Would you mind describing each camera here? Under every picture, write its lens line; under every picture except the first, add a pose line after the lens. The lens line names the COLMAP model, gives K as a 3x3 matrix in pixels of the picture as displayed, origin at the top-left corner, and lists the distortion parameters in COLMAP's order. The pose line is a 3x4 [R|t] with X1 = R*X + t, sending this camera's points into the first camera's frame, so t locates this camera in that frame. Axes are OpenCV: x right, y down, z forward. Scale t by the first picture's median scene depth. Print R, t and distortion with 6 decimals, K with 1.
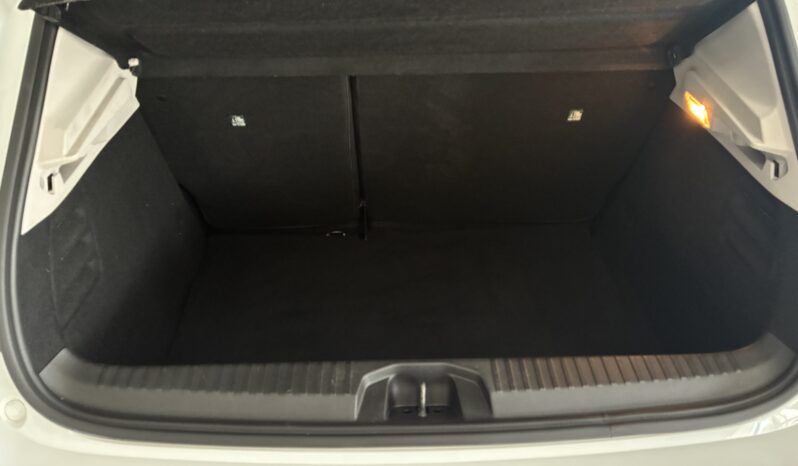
lens RADIAL K [[601.6, 0, 398.6], [0, 601.6, 225.1], [0, 0, 1]] dist [0.082784, -0.115318]
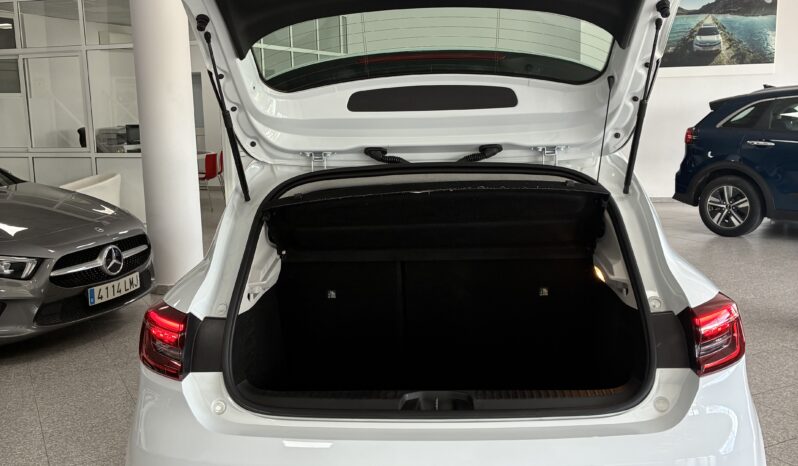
lens RADIAL K [[824.2, 0, 395.3], [0, 824.2, 215.8], [0, 0, 1]] dist [0.072162, -0.225449]
pose [[0.996318, -0.009144, -0.085243, 0.129004], [-0.031425, 0.886136, -0.462359, 0.907295], [0.079765, 0.463335, 0.882586, -1.421518]]
